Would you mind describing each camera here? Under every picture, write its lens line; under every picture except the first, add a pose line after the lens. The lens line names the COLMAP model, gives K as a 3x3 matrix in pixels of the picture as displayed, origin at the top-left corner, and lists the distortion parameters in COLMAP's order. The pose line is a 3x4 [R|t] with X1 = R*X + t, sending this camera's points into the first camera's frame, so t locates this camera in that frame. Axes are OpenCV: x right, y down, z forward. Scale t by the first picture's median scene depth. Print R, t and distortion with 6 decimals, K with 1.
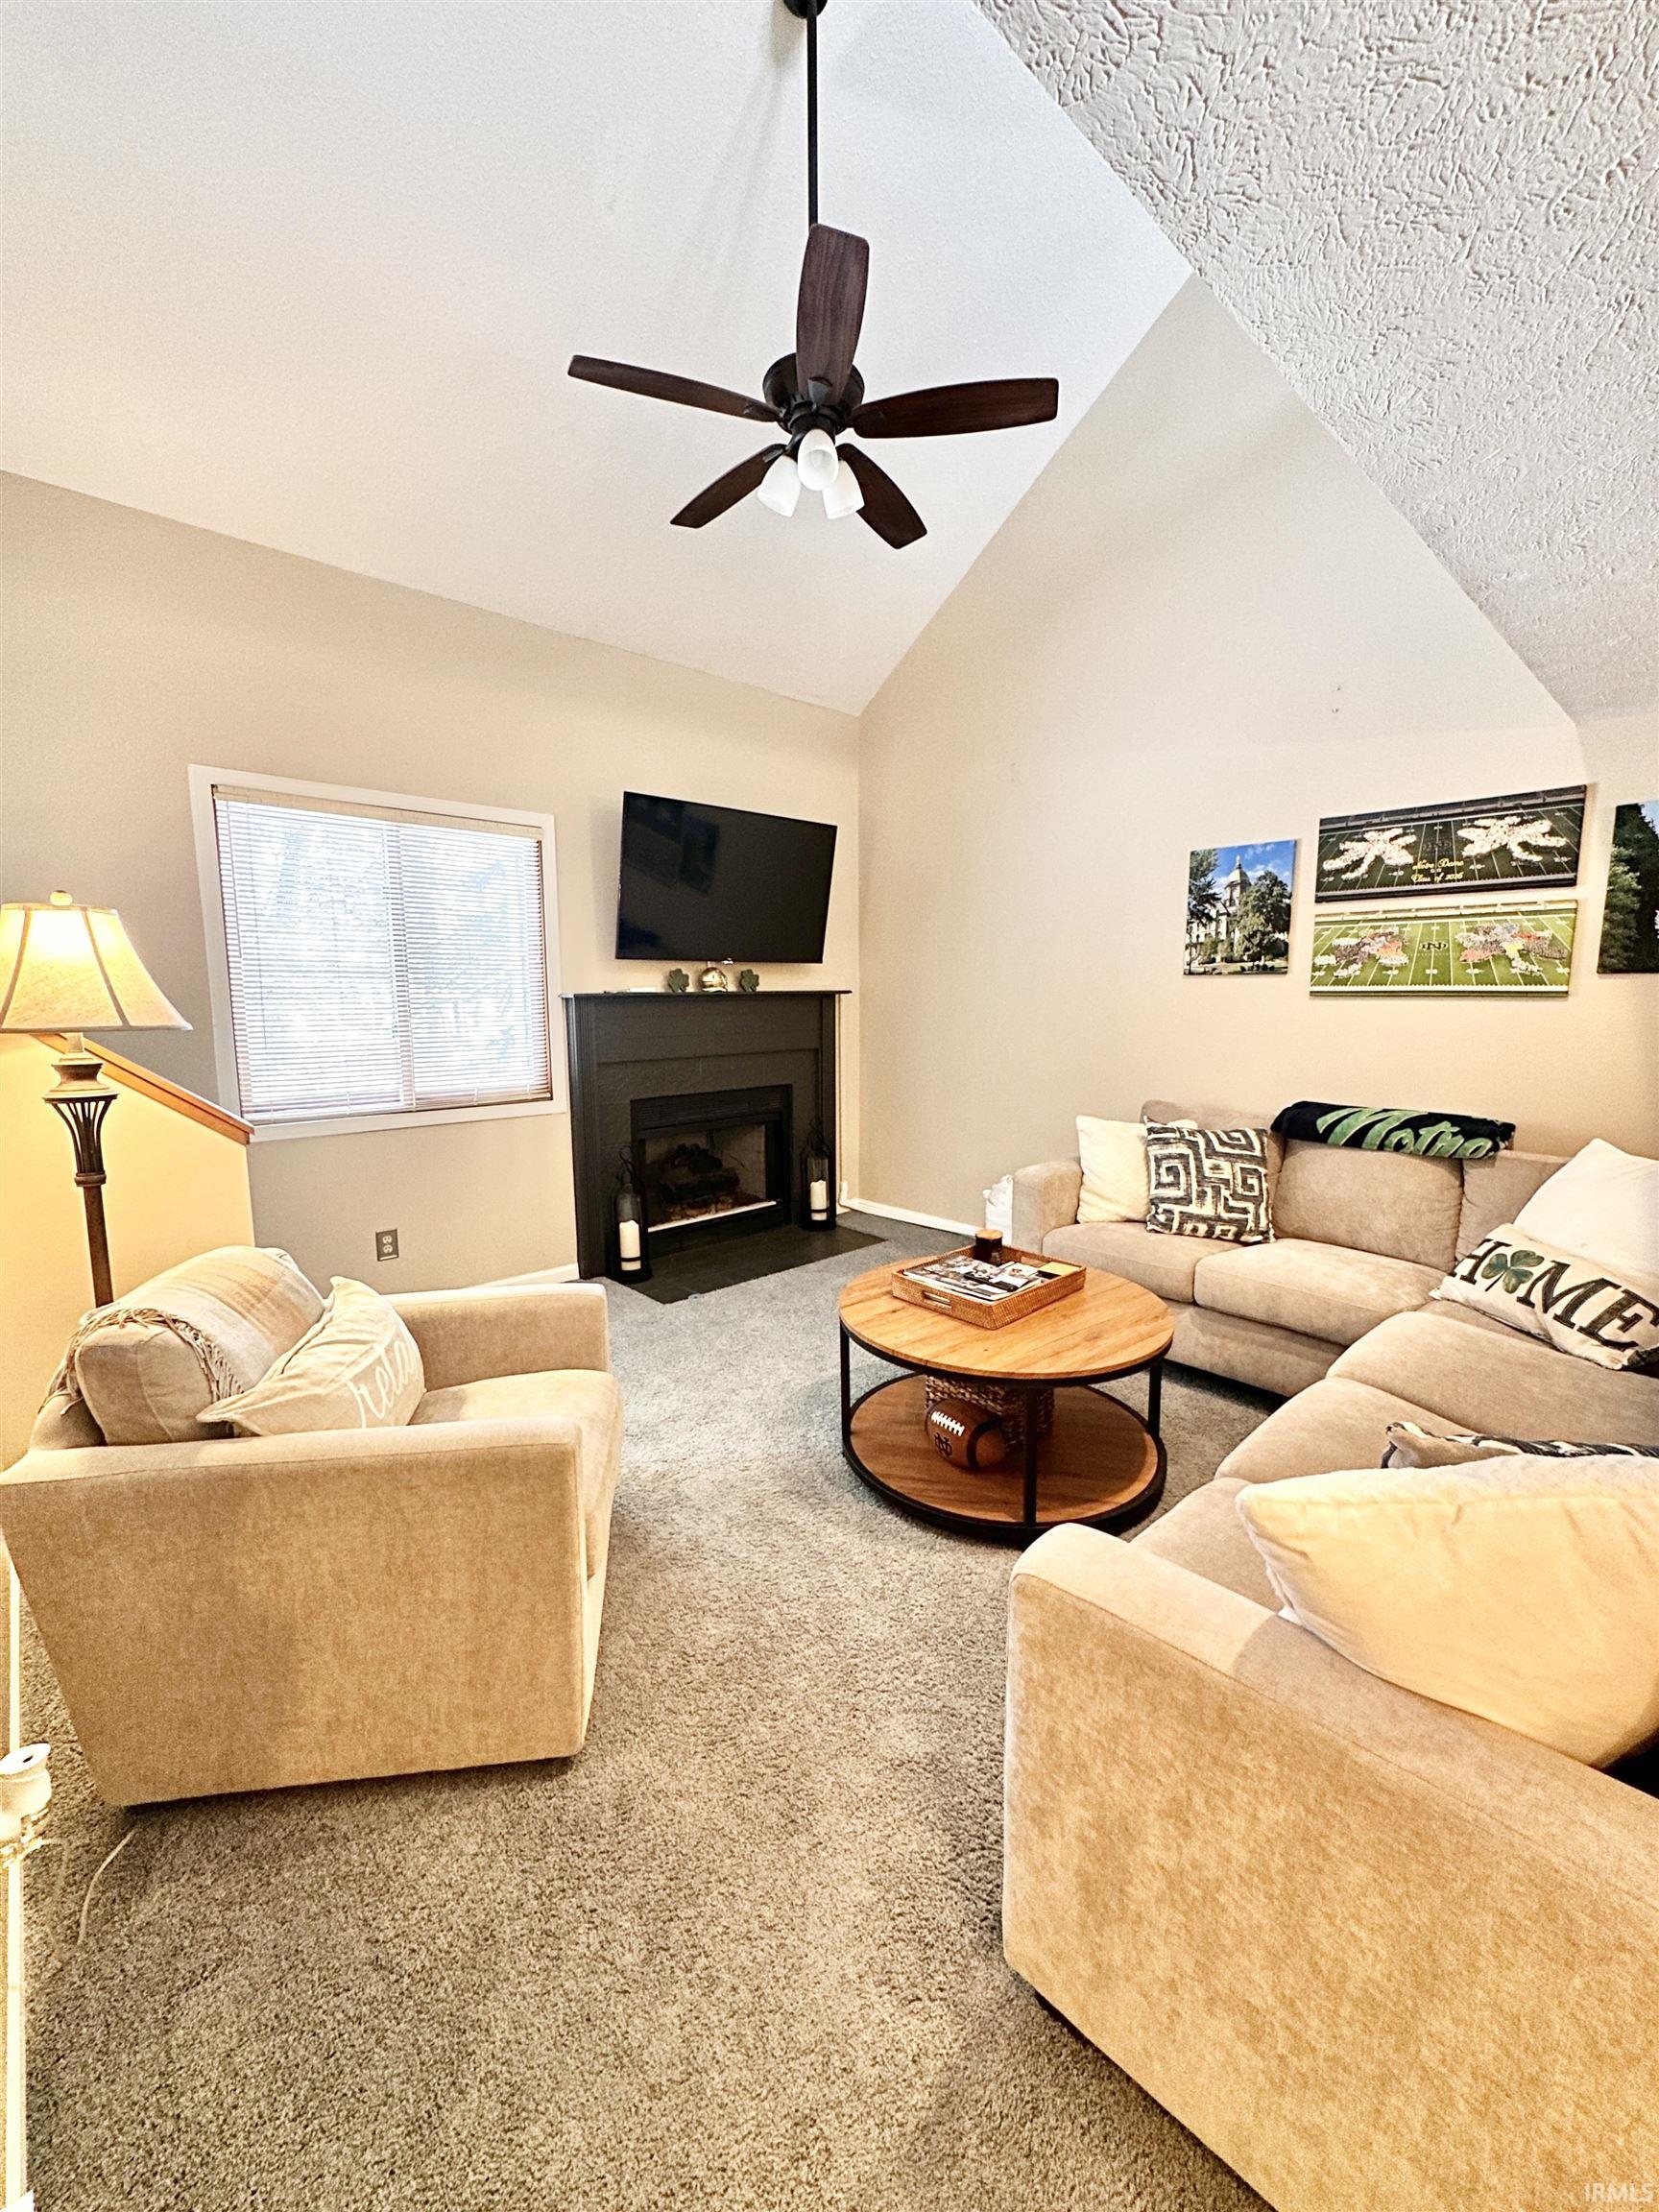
lens RADIAL K [[881.6, 0, 824.2], [0, 881.6, 1104.2], [0, 0, 1]] dist [-0.003797, 0.000874]
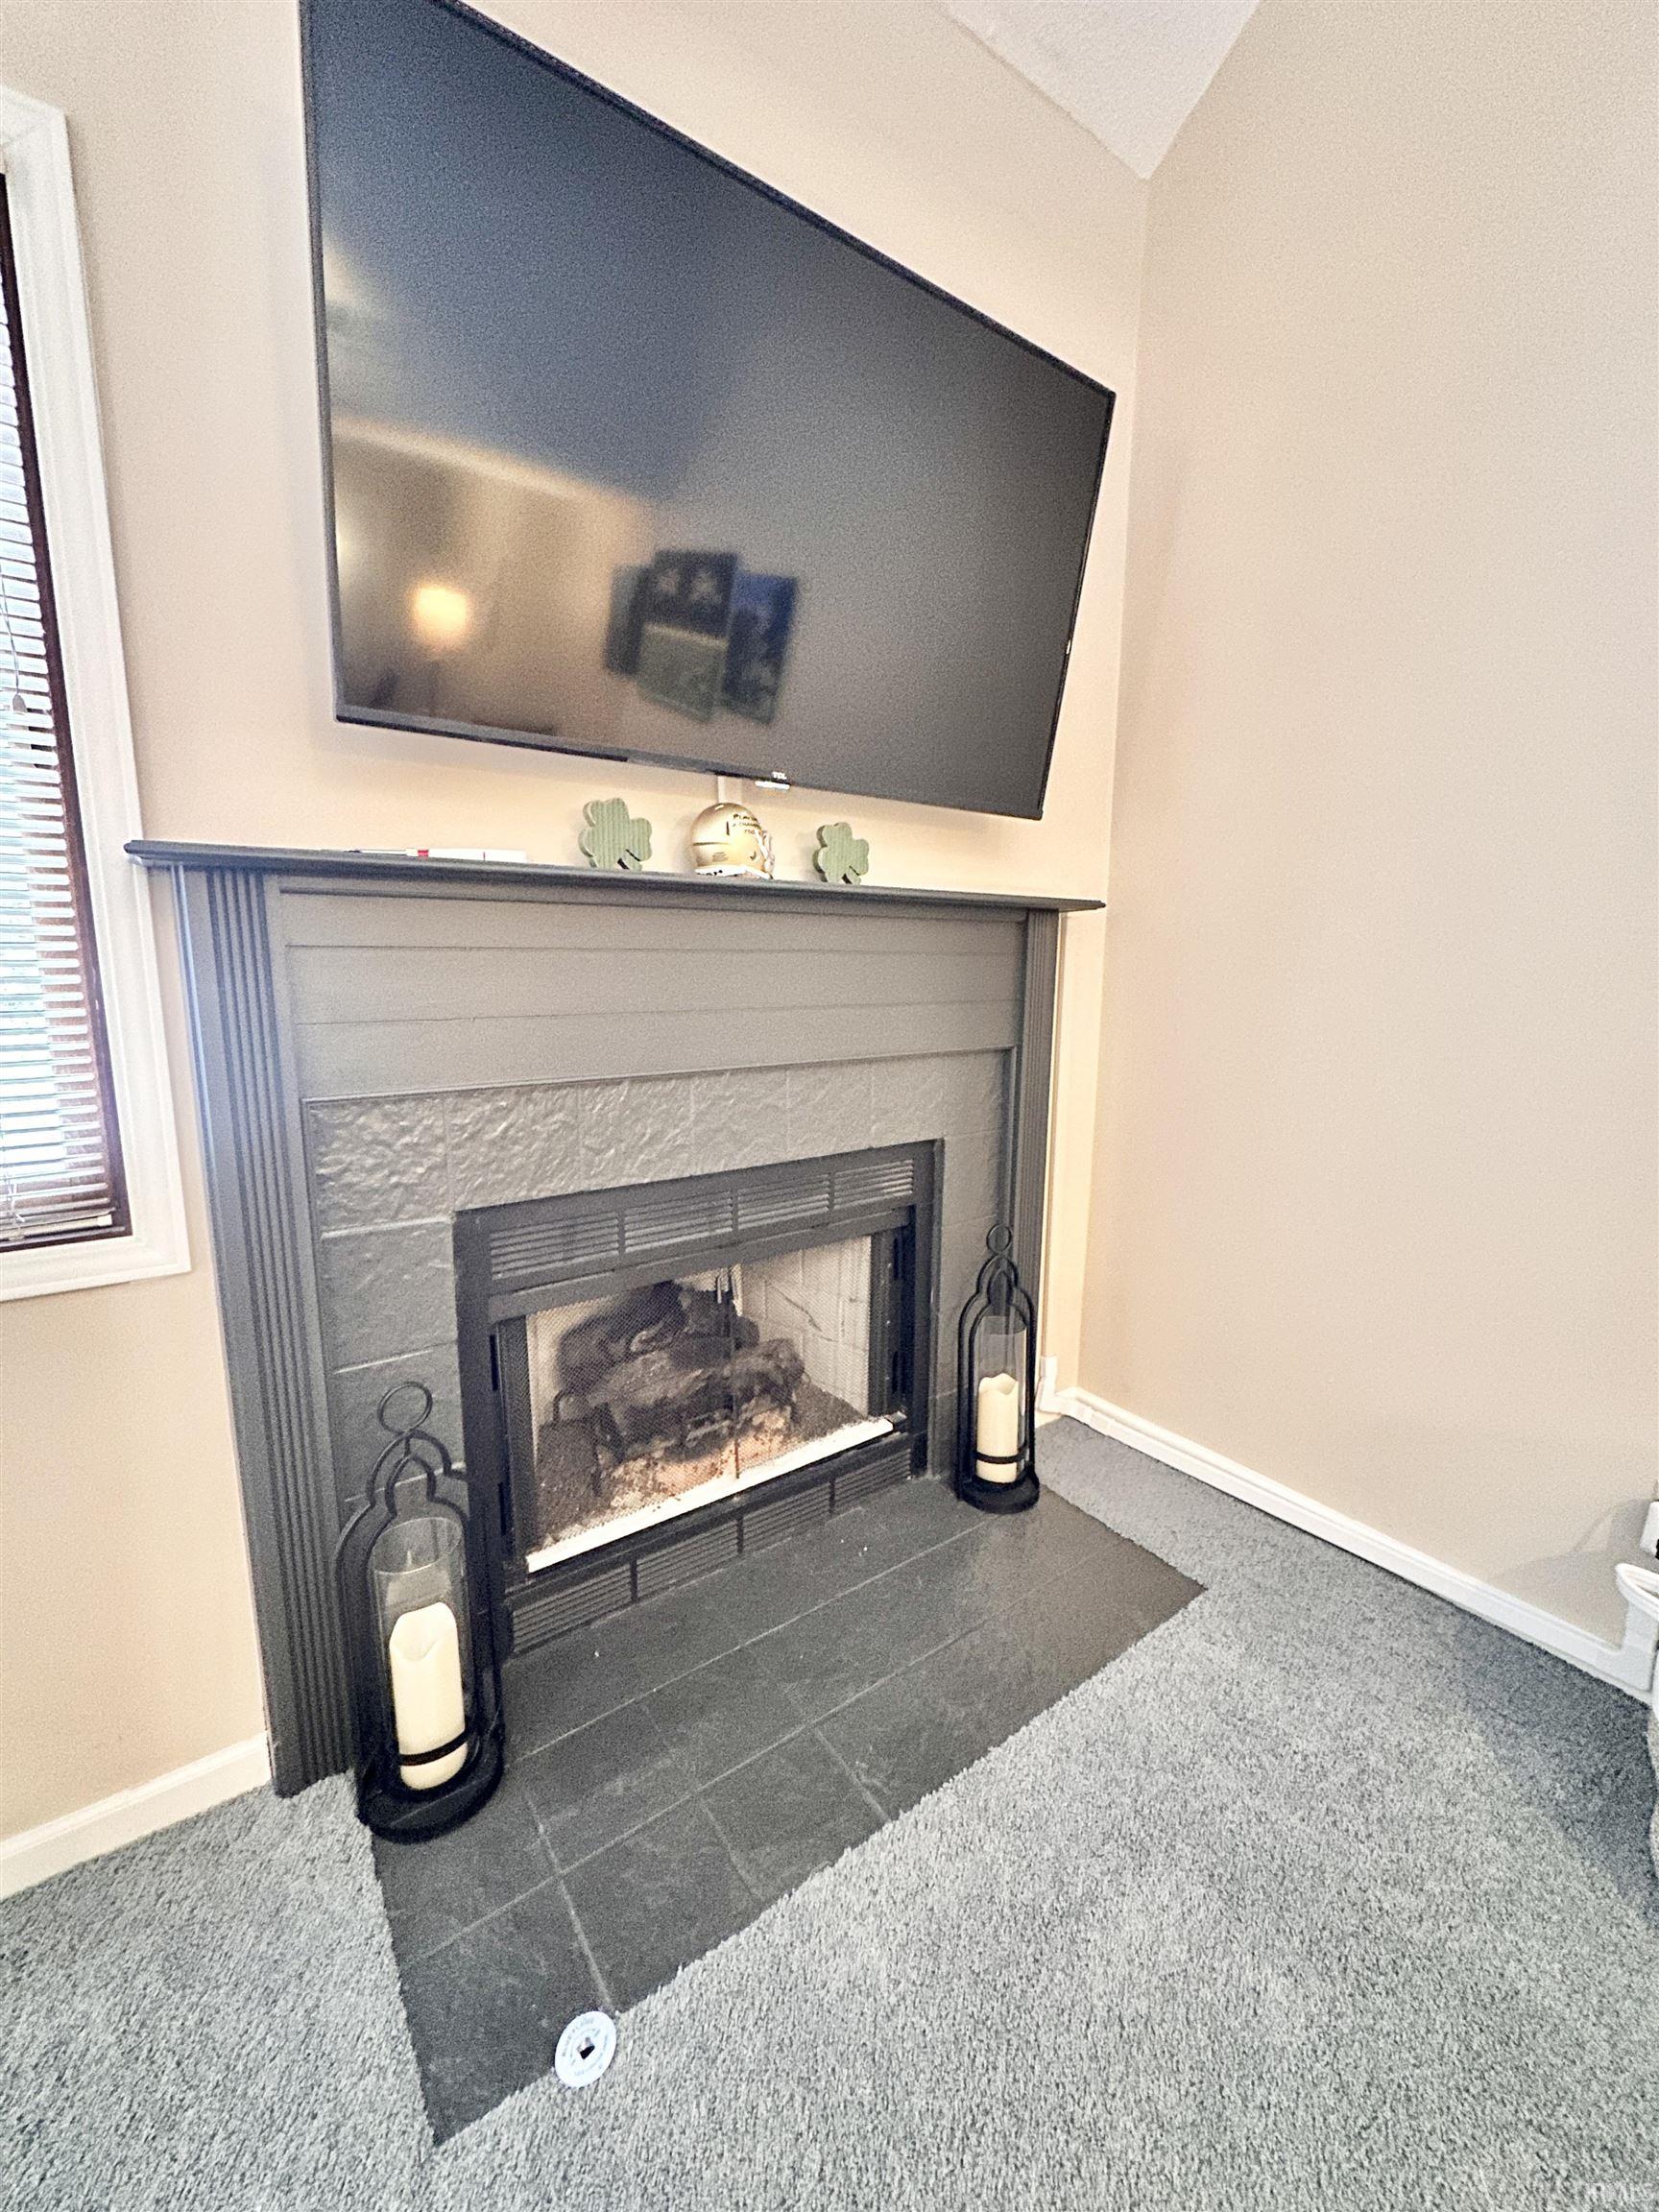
lens RADIAL K [[881.6, 0, 819.4], [0, 881.6, 1113.5], [0, 0, 1]] dist [-0.003797, 0.000874]
pose [[0.992108, 0.038582, -0.119301, -0.067471], [-0.032492, 0.998088, 0.052580, -0.078815], [0.121102, -0.048289, 0.991465, 0.906249]]
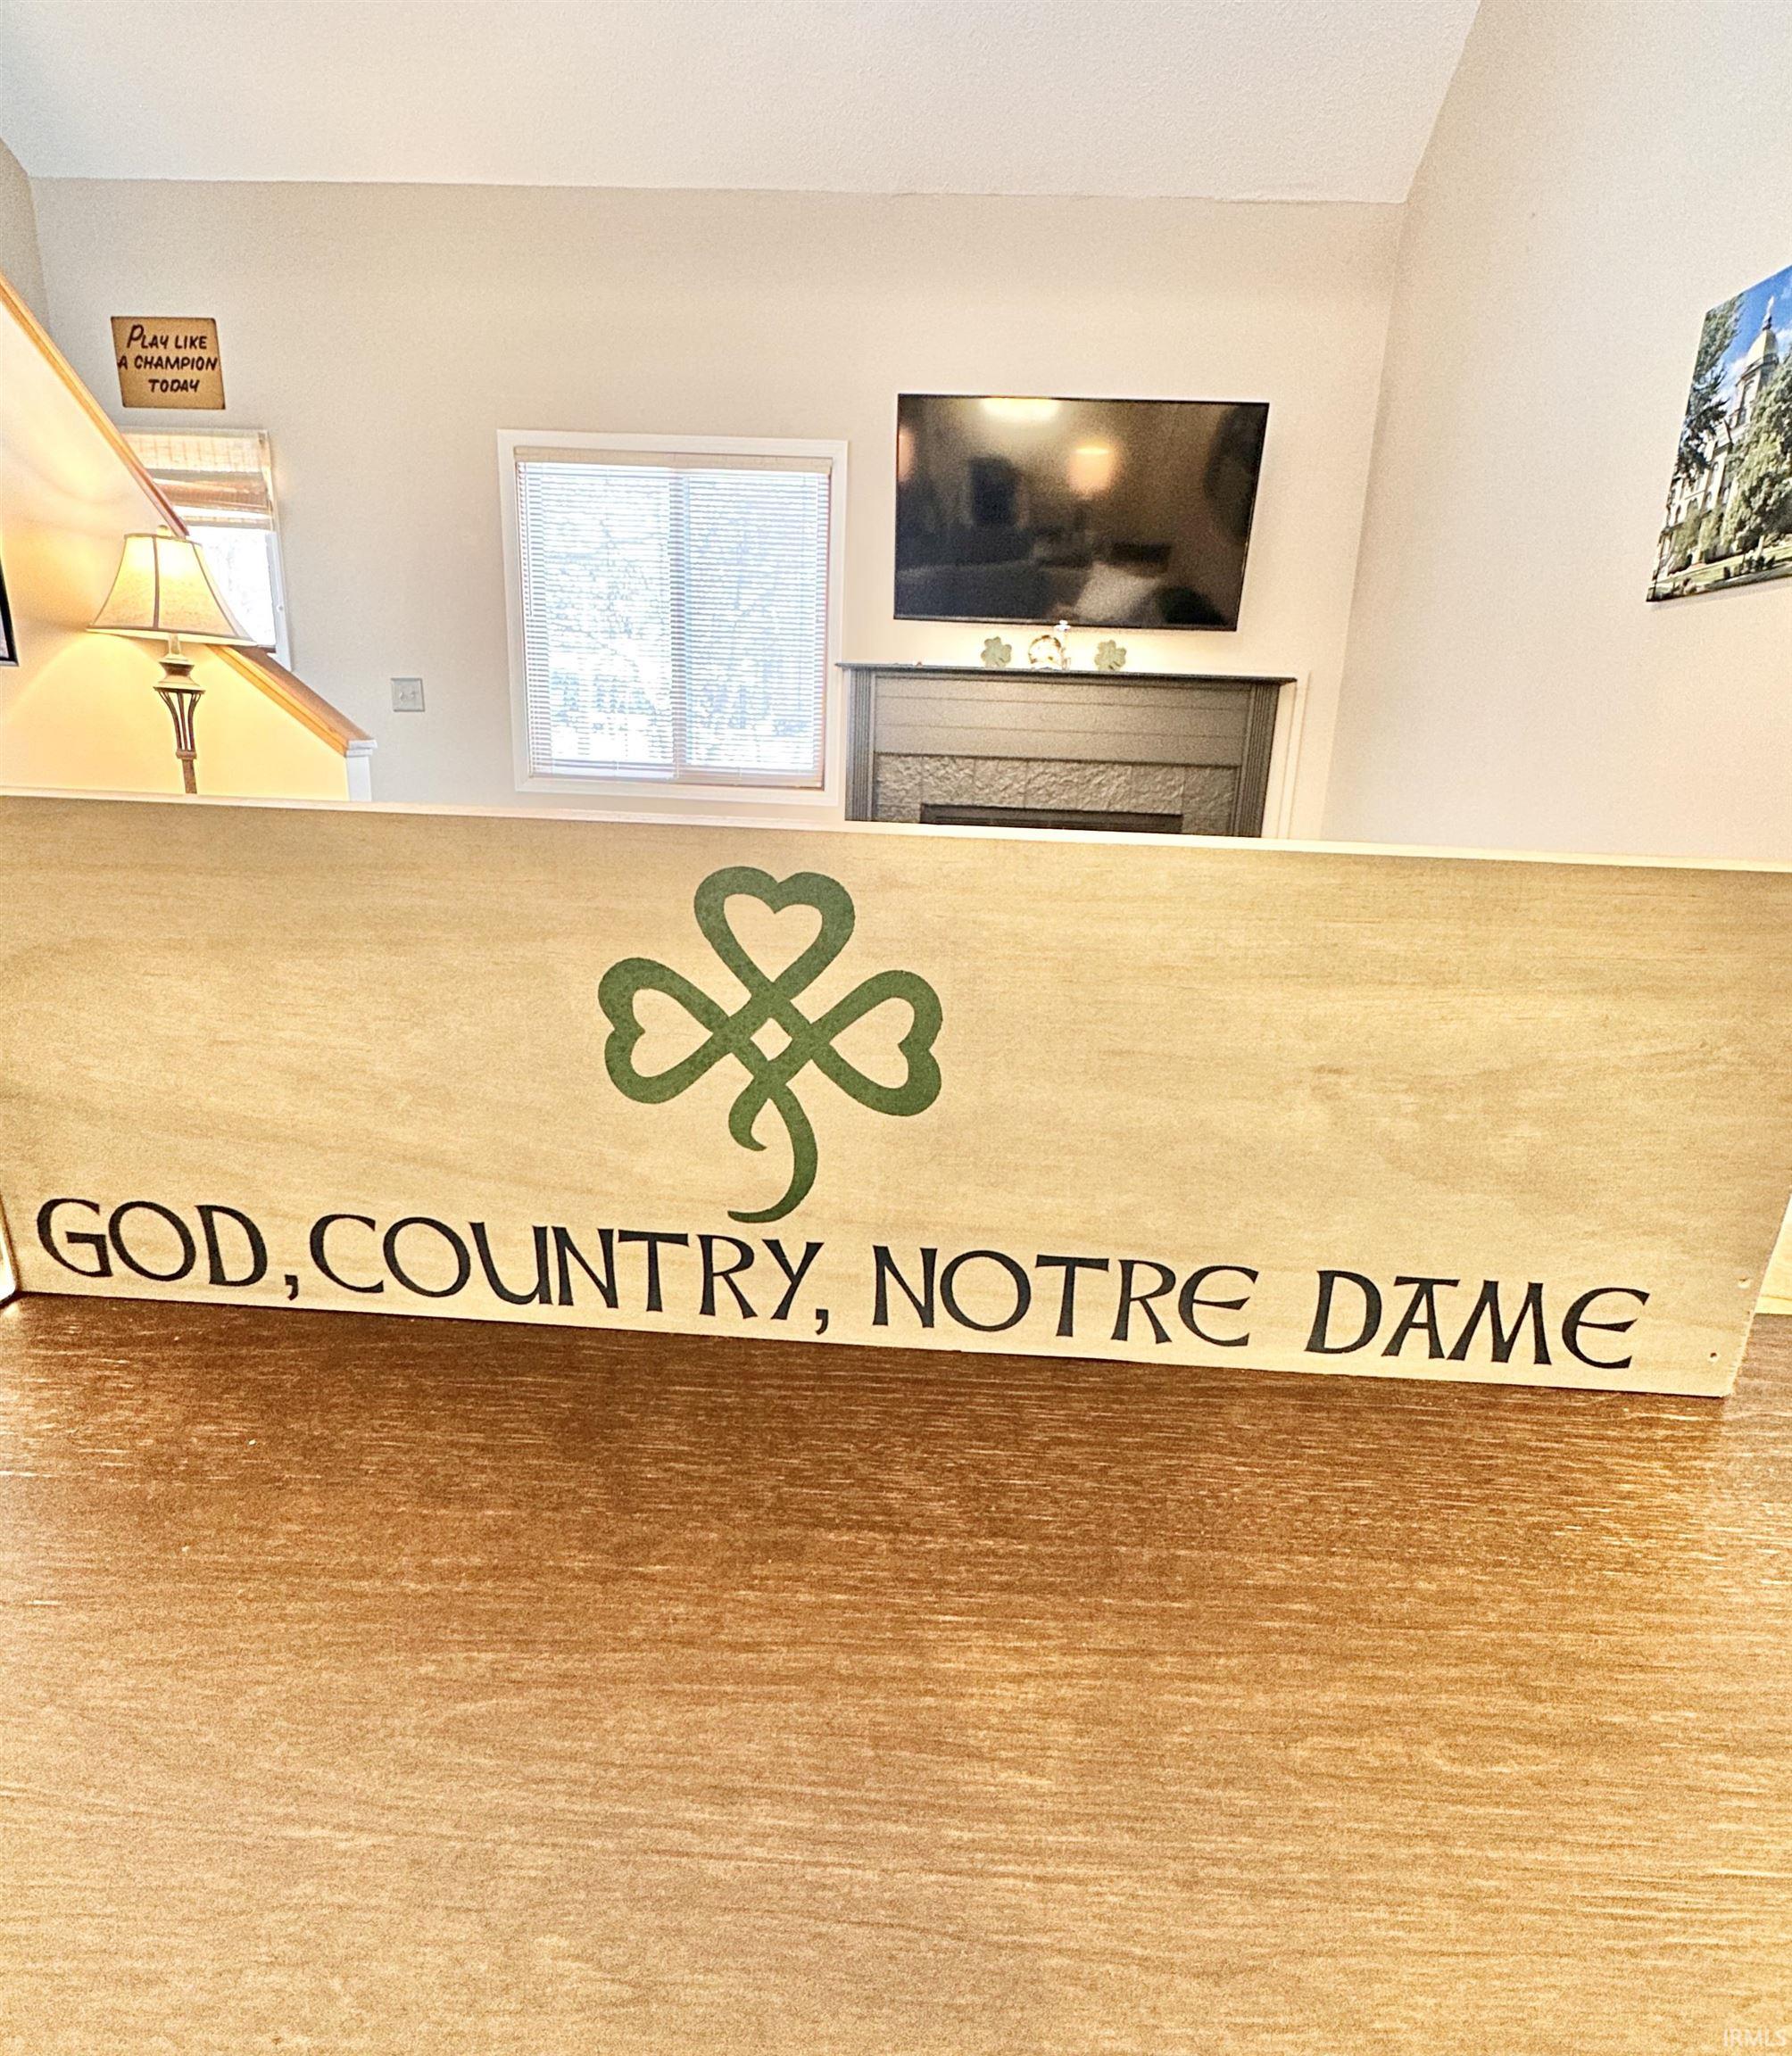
lens RADIAL K [[1102.1, 0, 916.4], [0, 1102.1, 1044.8], [0, 0, 1]] dist [-0.006497, 0.002330]
pose [[0.697180, 0.224670, -0.680782, 0.678159], [-0.134580, 0.973757, 0.183536, 0.034581], [0.704151, -0.036338, 0.709120, 0.337294]]
